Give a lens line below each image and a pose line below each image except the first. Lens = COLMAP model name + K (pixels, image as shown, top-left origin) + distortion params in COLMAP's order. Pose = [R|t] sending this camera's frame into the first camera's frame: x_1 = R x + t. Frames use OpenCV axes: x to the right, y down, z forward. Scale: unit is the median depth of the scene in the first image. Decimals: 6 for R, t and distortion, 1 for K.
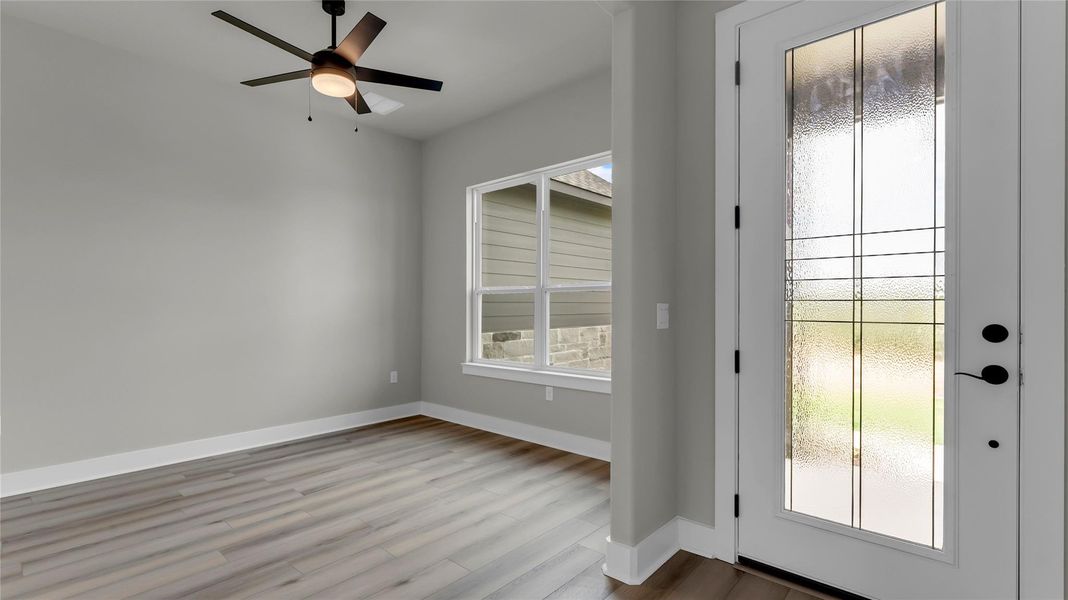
lens RADIAL K [[491.6, 0, 534.0], [0, 491.6, 300.0], [0, 0, 1]] dist [0.001720, 0.000109]
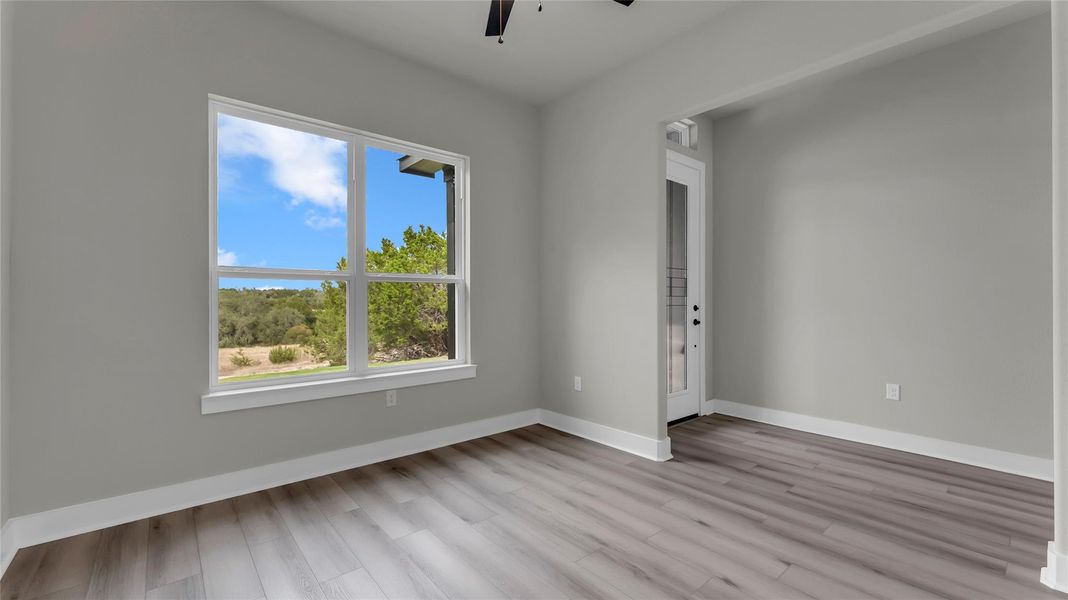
lens RADIAL K [[442.2, 0, 534.0], [0, 442.2, 300.0], [0, 0, 1]] dist [0.001834, -0.000092]
pose [[0.125998, -0.002869, 0.992026, -0.801190], [-0.012496, 0.999912, 0.004479, 0.008769], [-0.991952, -0.012961, 0.125951, 0.725101]]
